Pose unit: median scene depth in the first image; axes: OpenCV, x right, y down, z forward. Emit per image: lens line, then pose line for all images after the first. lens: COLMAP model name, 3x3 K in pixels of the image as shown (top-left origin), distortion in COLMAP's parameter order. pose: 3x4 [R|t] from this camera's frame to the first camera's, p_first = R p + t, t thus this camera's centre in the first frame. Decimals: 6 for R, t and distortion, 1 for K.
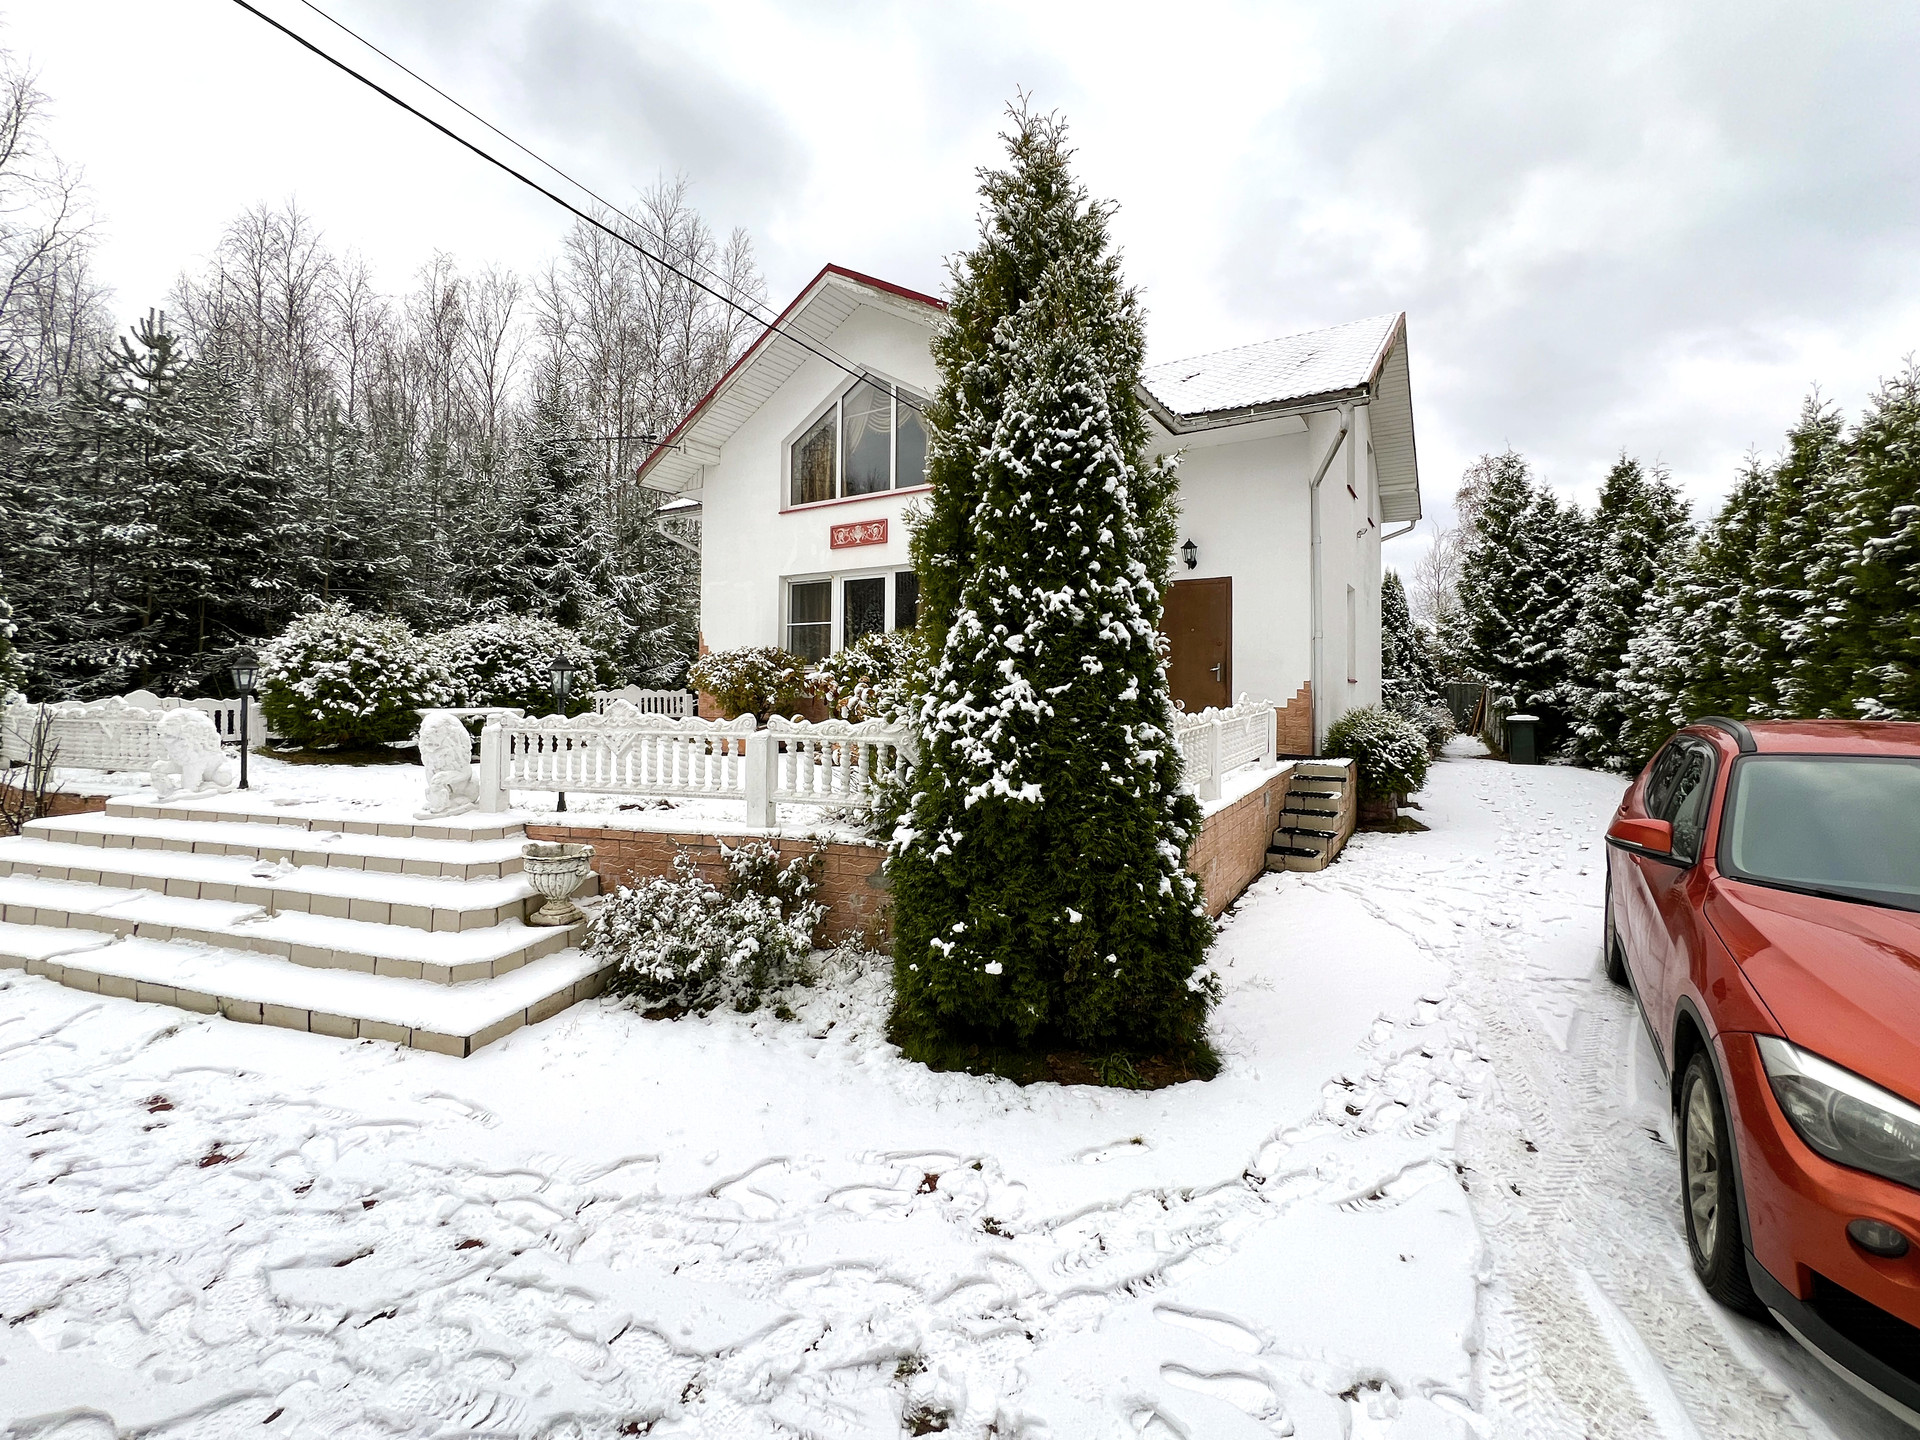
lens RADIAL K [[783.6, 0, 843.1], [0, 783.6, 676.3], [0, 0, 1]] dist [-0.000494, 0.000210]
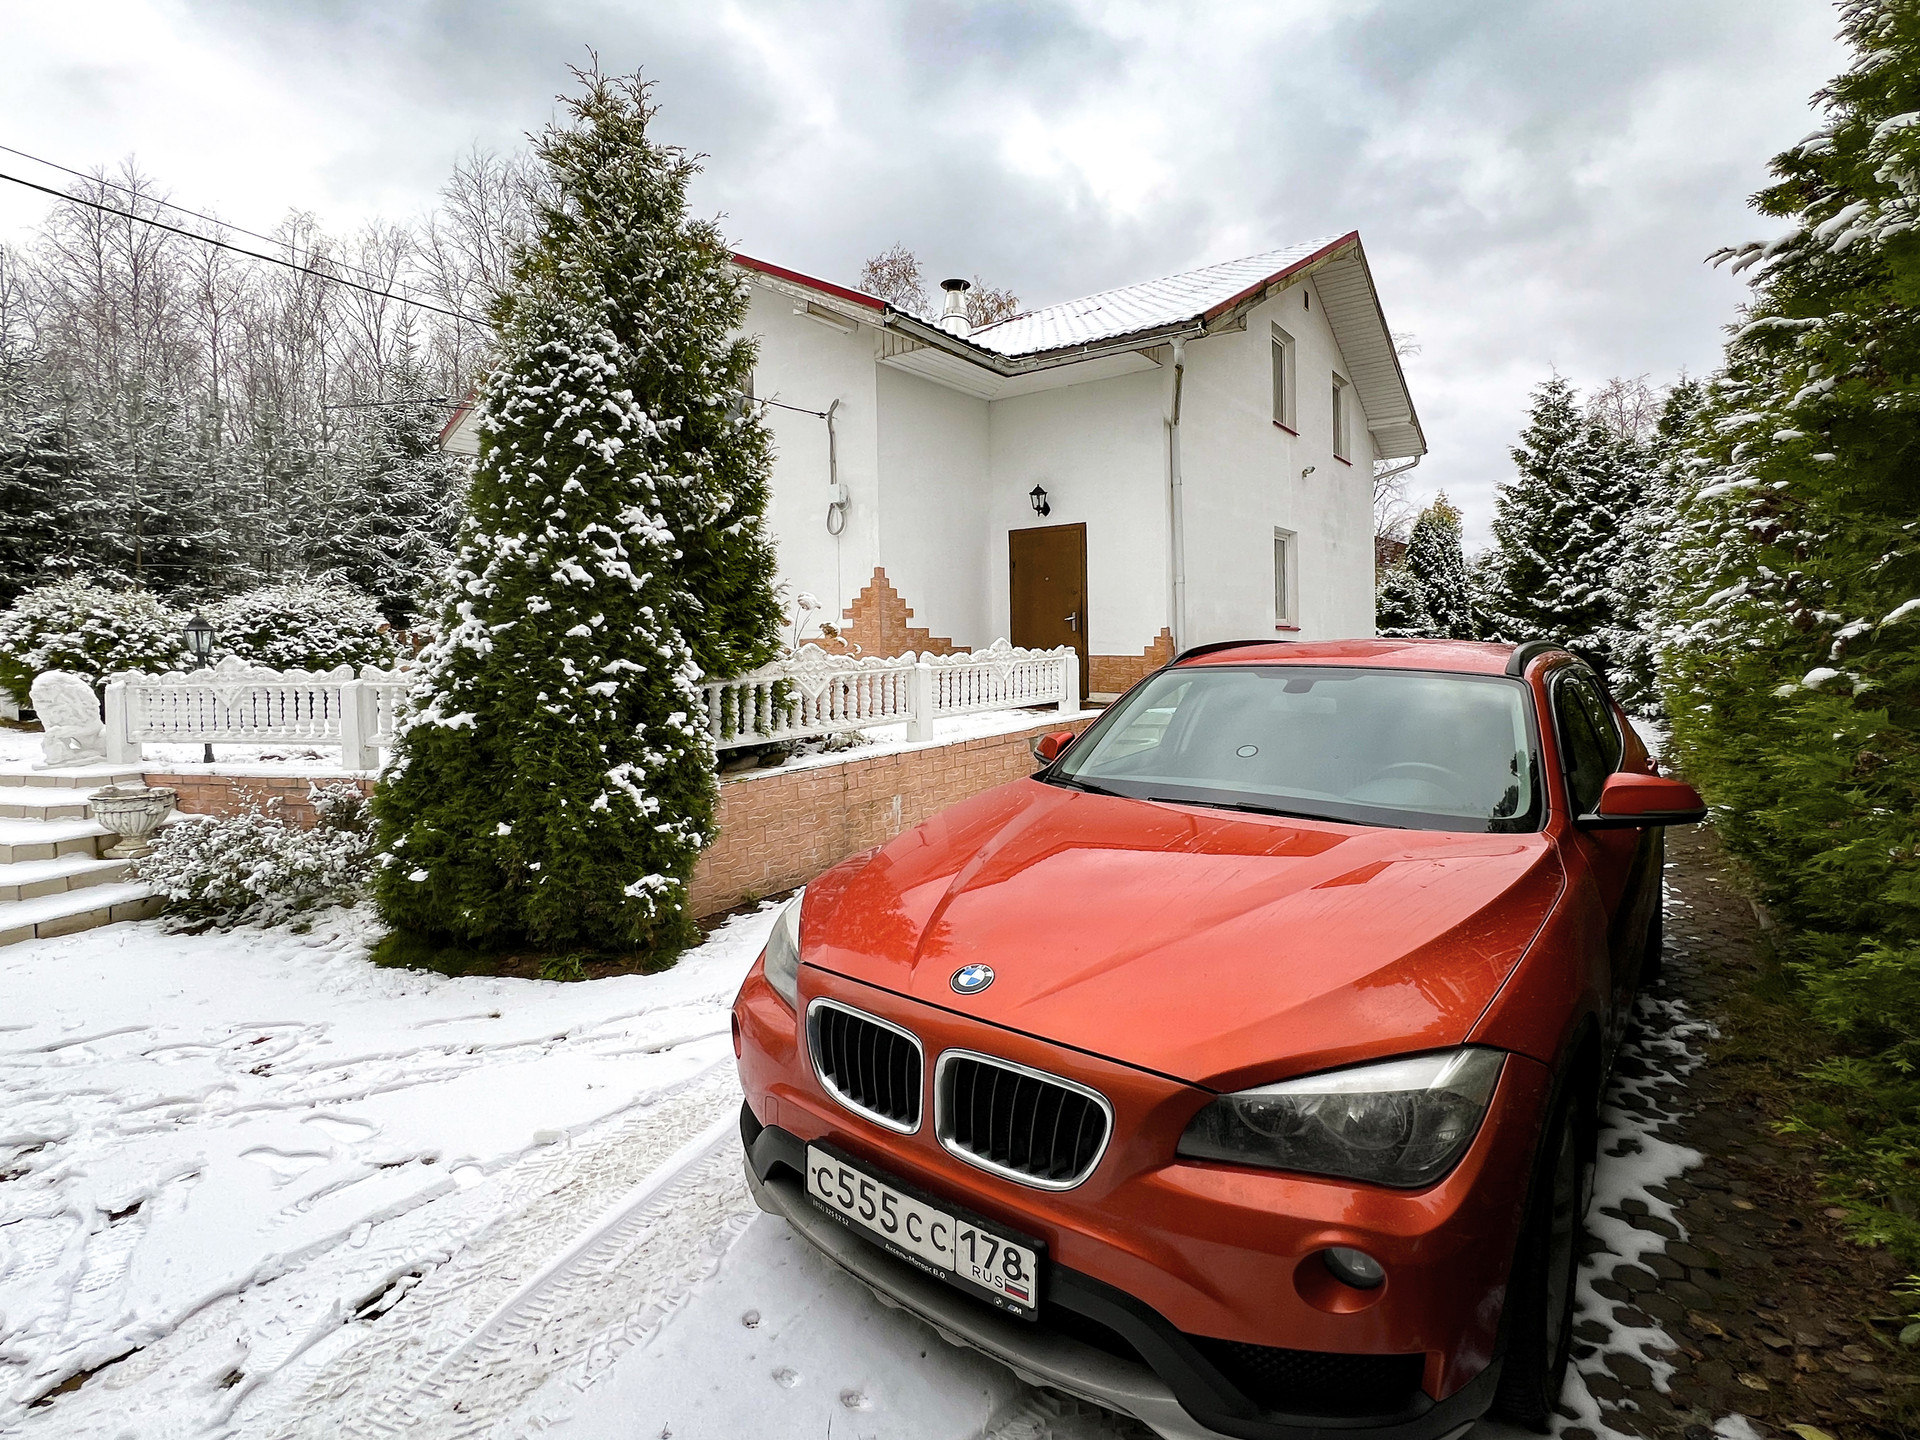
lens RADIAL K [[851.5, 0, 915.0], [0, 851.5, 680.0], [0, 0, 1]] dist [0.000065, -0.000019]
pose [[0.999293, -0.029671, -0.023099, 0.386195], [0.030519, 0.998839, 0.037267, 0.027787], [0.021966, -0.037946, 0.999038, -0.080363]]
